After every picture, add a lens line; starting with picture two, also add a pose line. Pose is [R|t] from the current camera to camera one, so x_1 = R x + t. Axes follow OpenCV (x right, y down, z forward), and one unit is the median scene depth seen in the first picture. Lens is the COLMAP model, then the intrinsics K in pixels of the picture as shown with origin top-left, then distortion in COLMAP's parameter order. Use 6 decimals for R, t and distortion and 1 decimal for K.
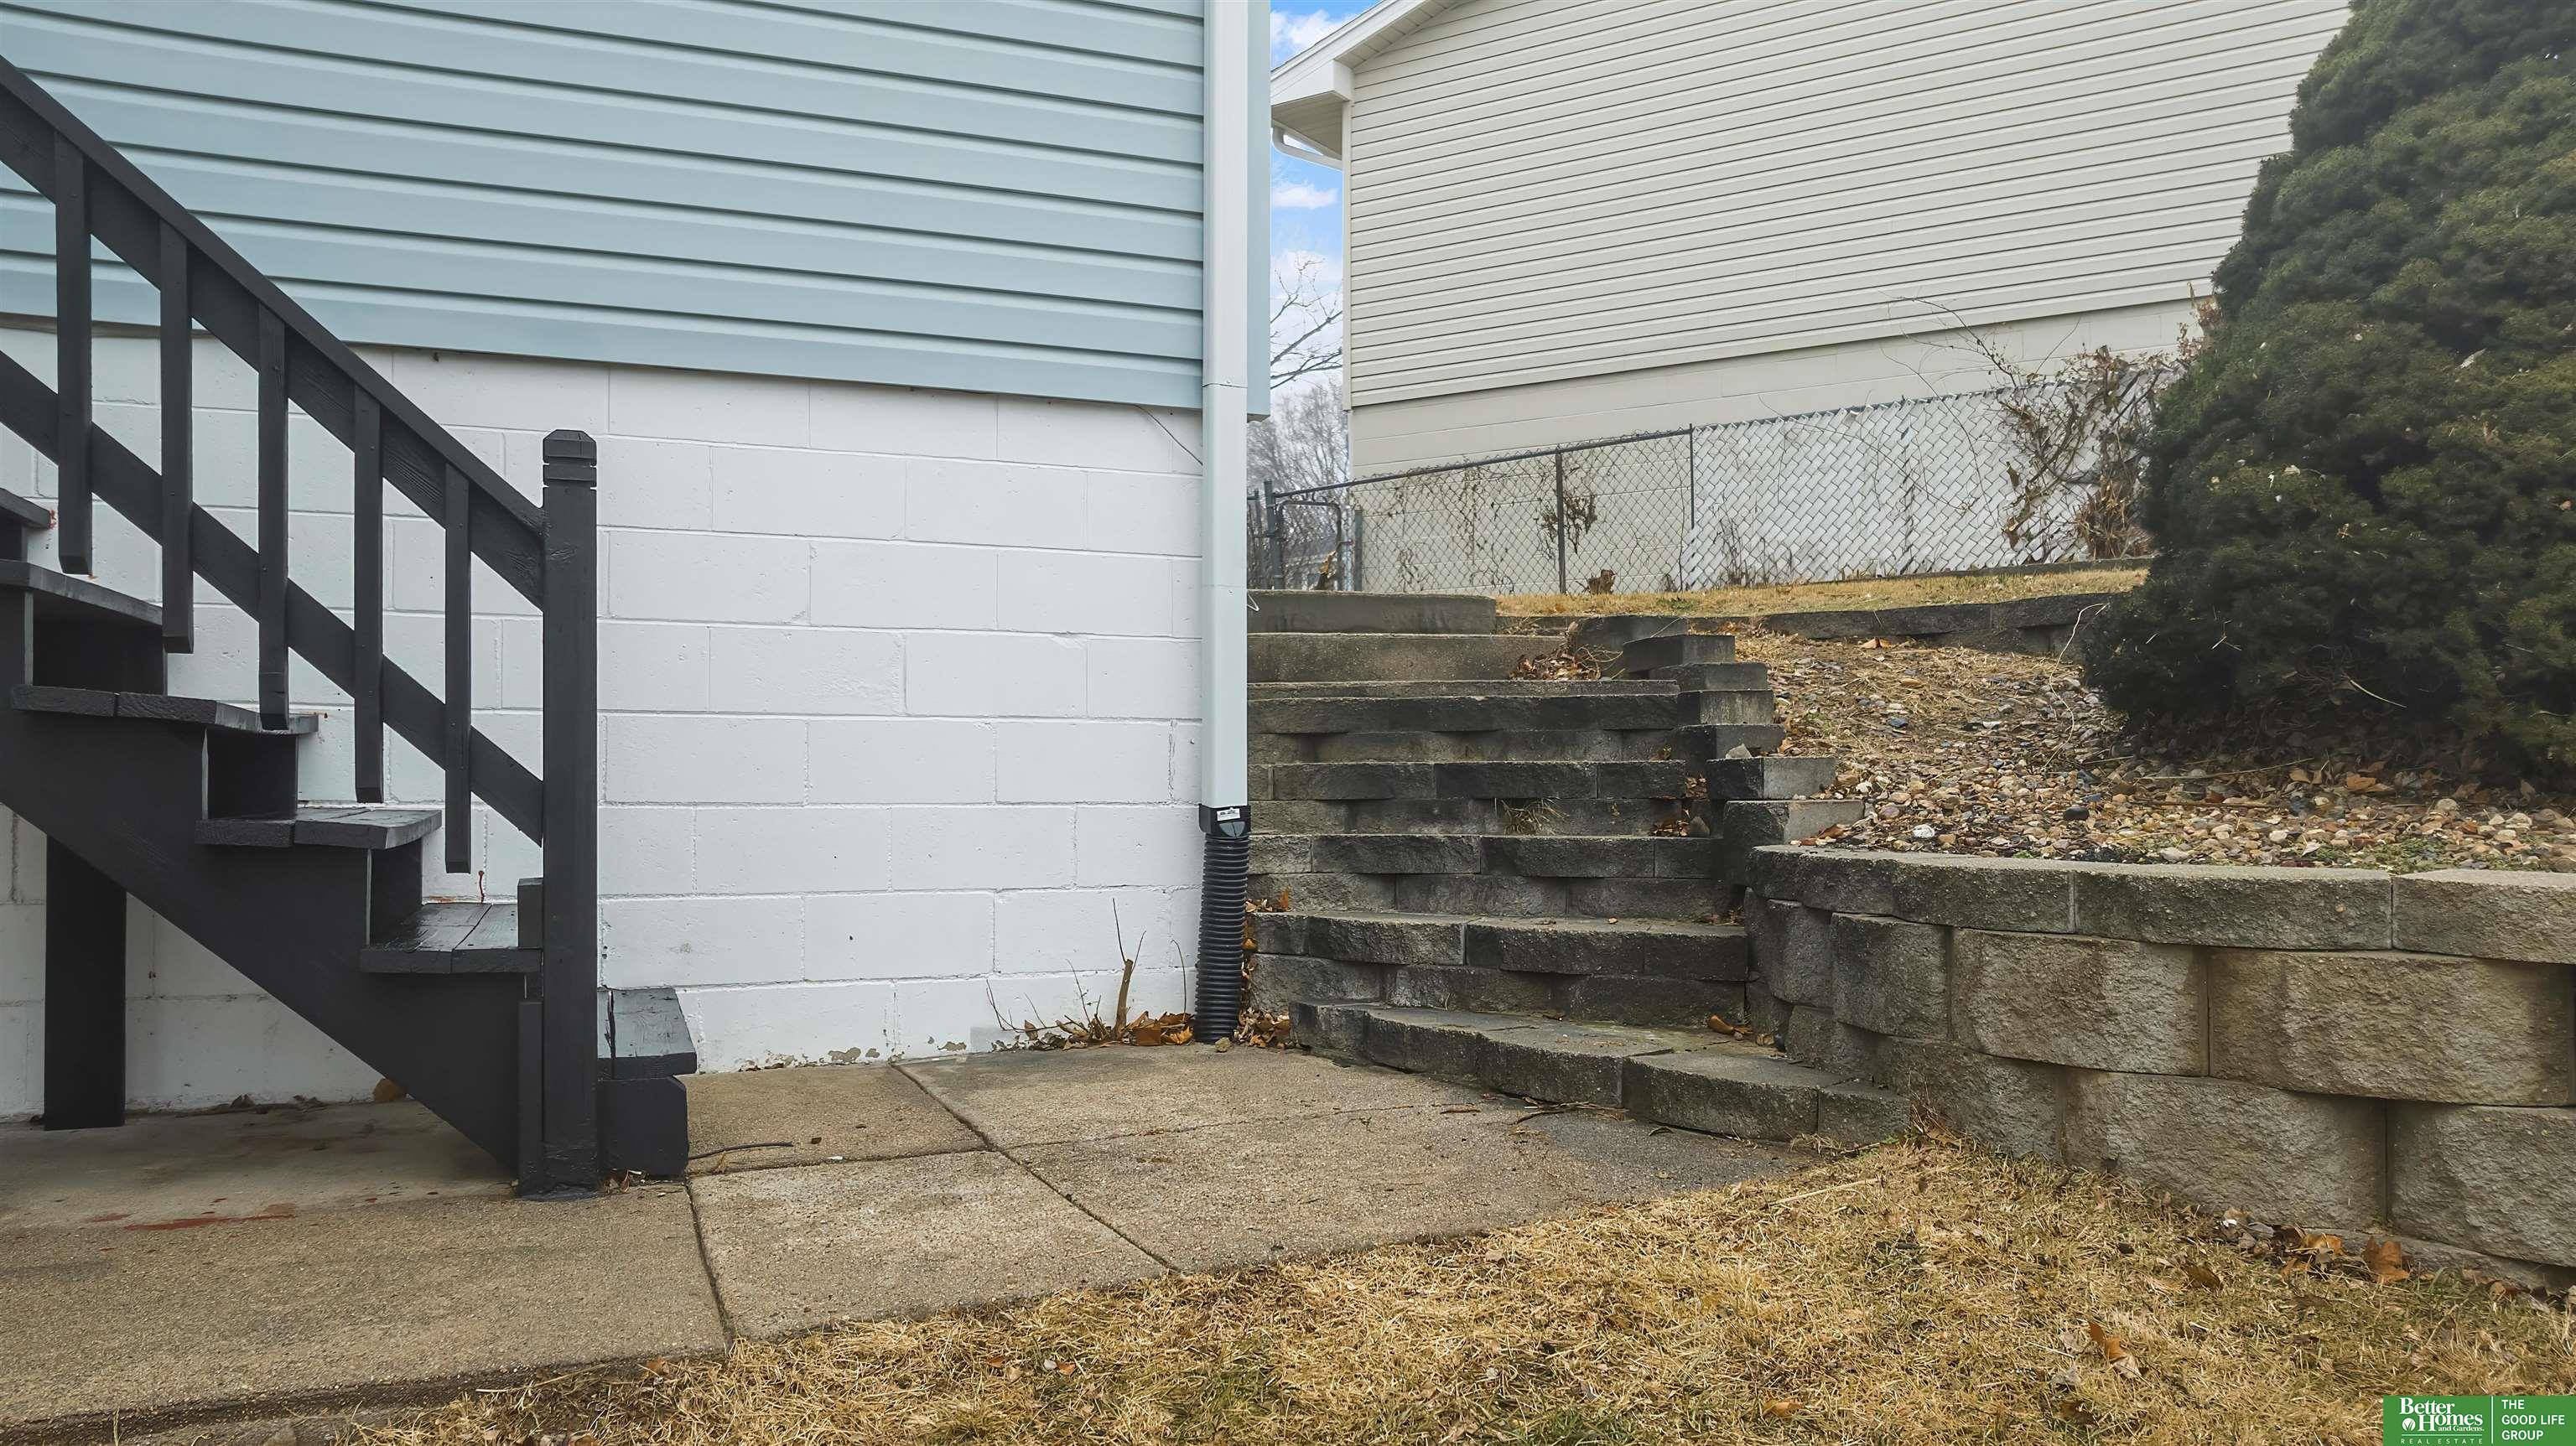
lens RADIAL K [[1819.3, 0, 1312.9], [0, 1819.3, 775.5], [0, 0, 1]] dist [-0.026549, 0.022129]
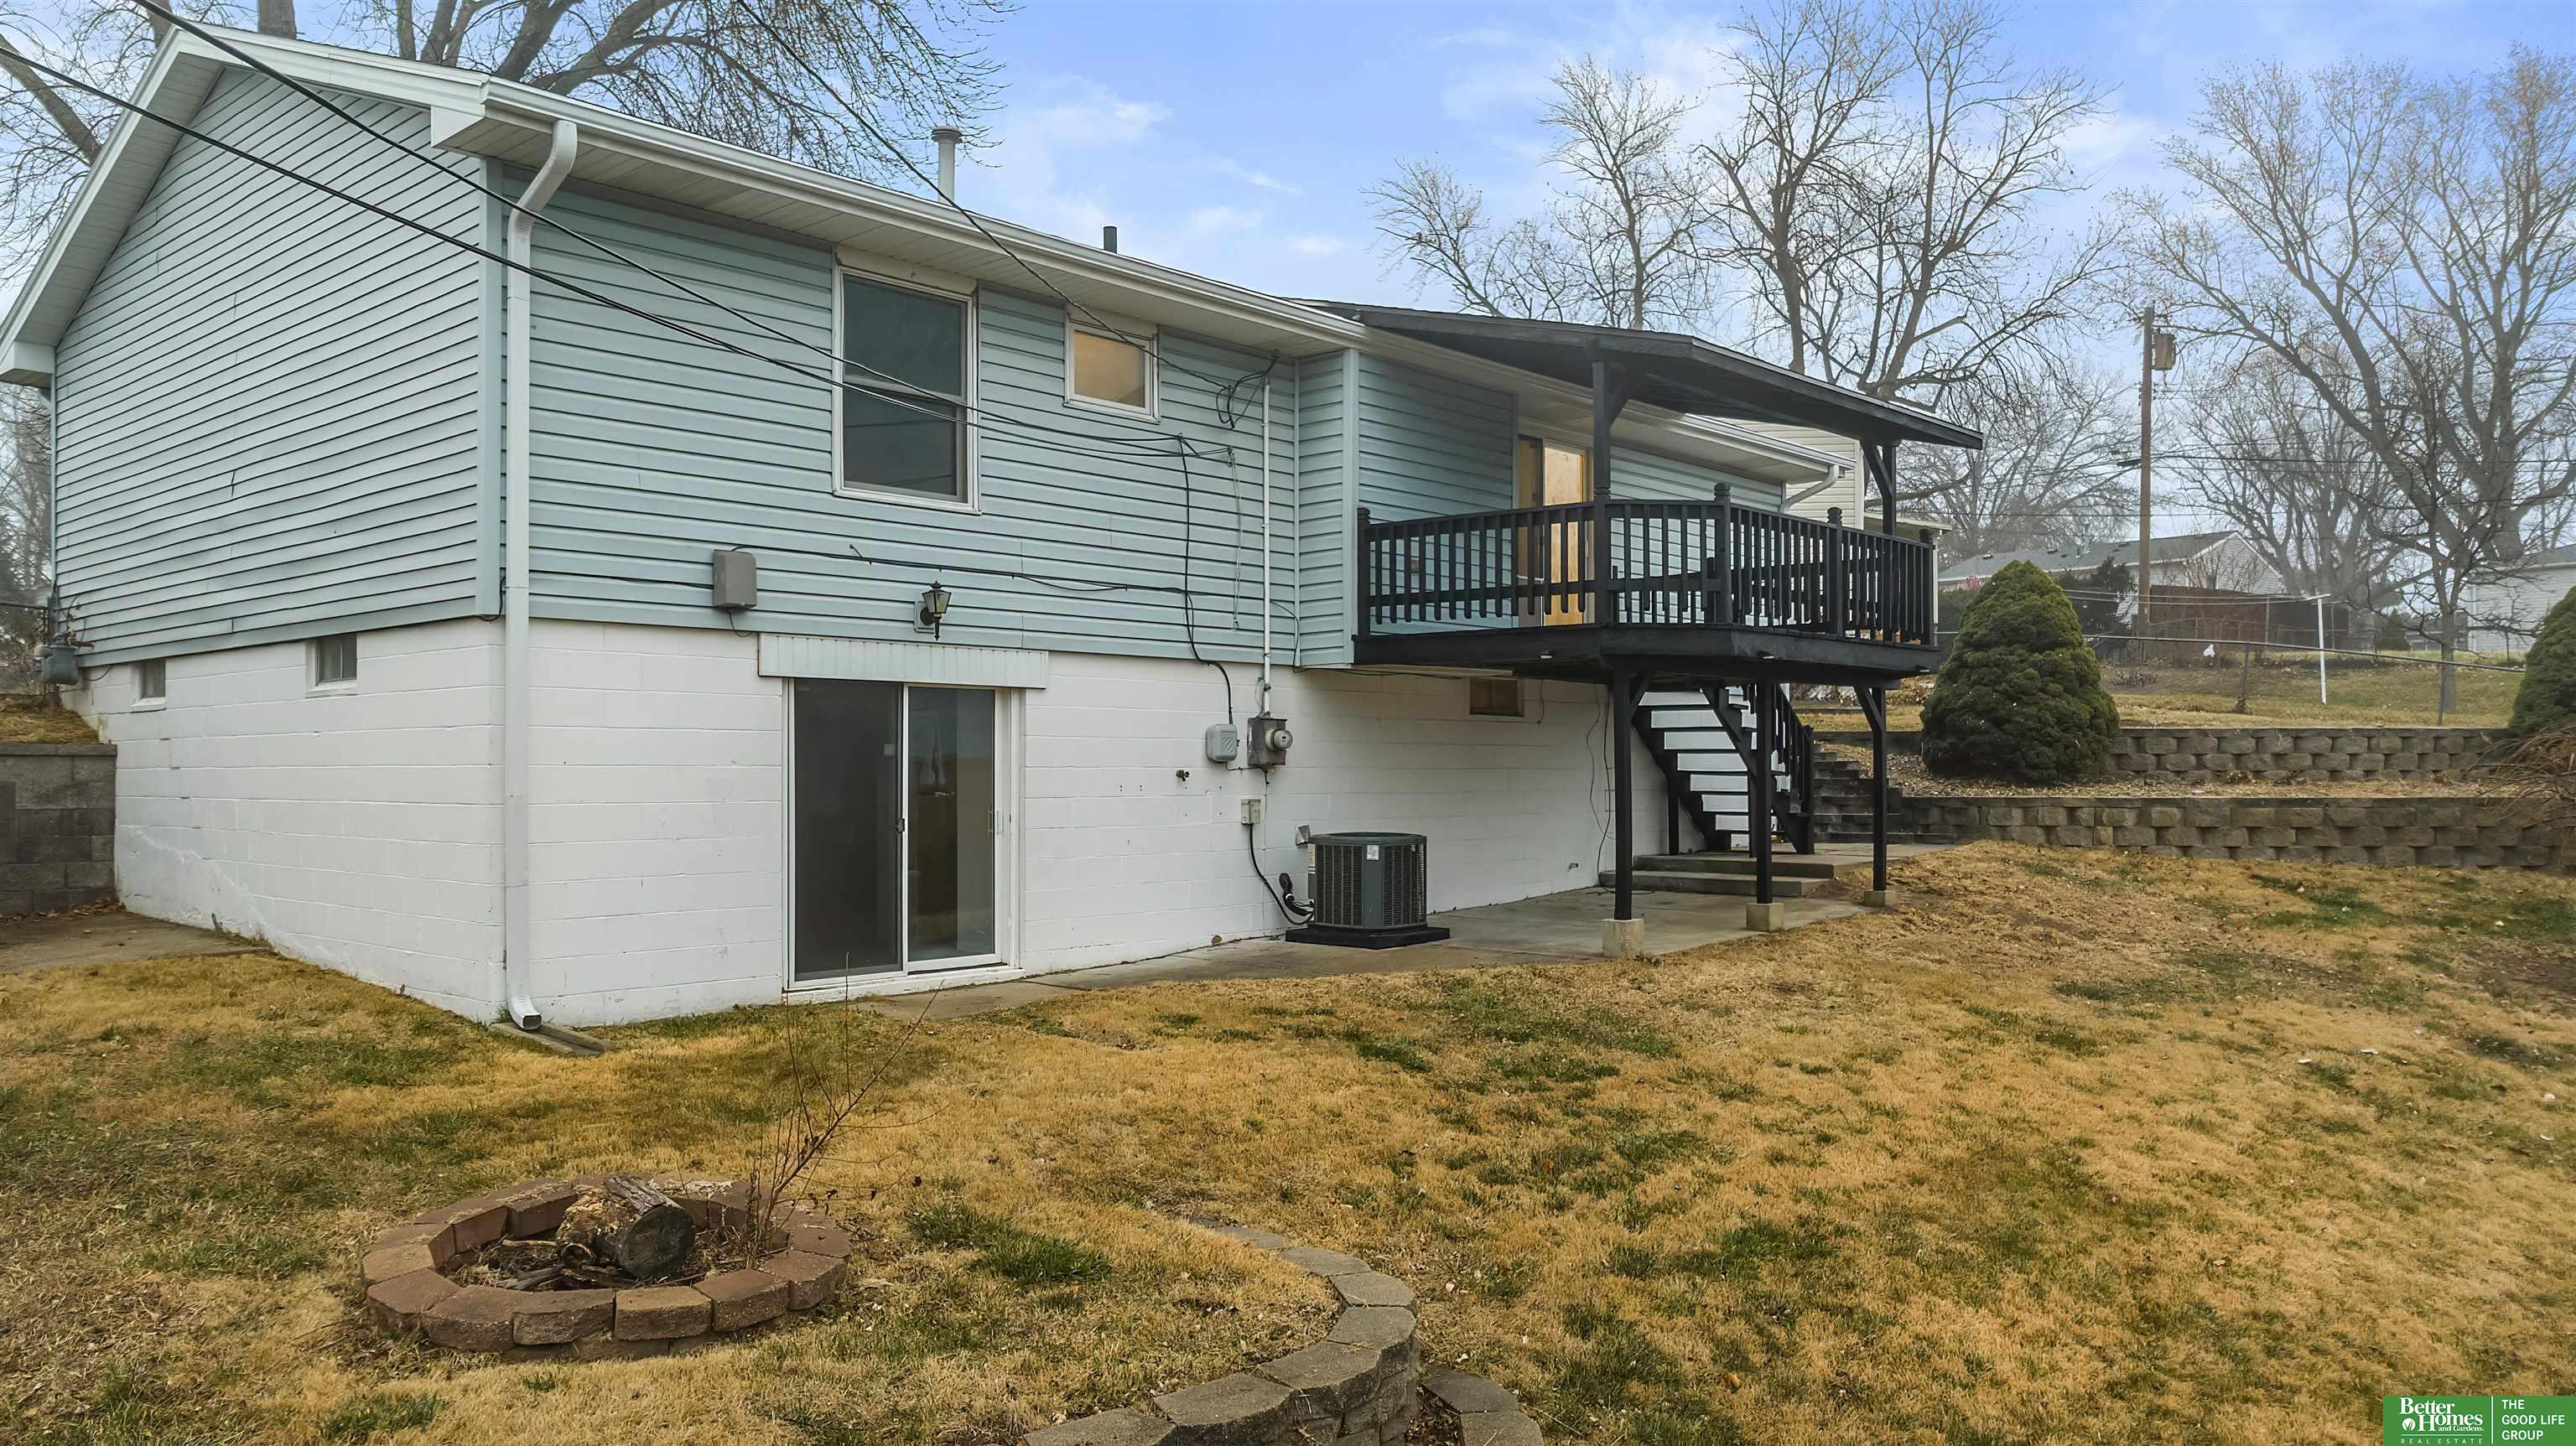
lens RADIAL K [[1819.3, 0, 1332.8], [0, 1819.3, 742.5], [0, 0, 1]] dist [-0.026549, 0.022129]
pose [[0.883556, 0.007722, 0.468262, -4.878194], [-0.000417, 0.999877, -0.015701, -0.040519], [-0.468325, 0.013678, 0.883450, -3.731919]]
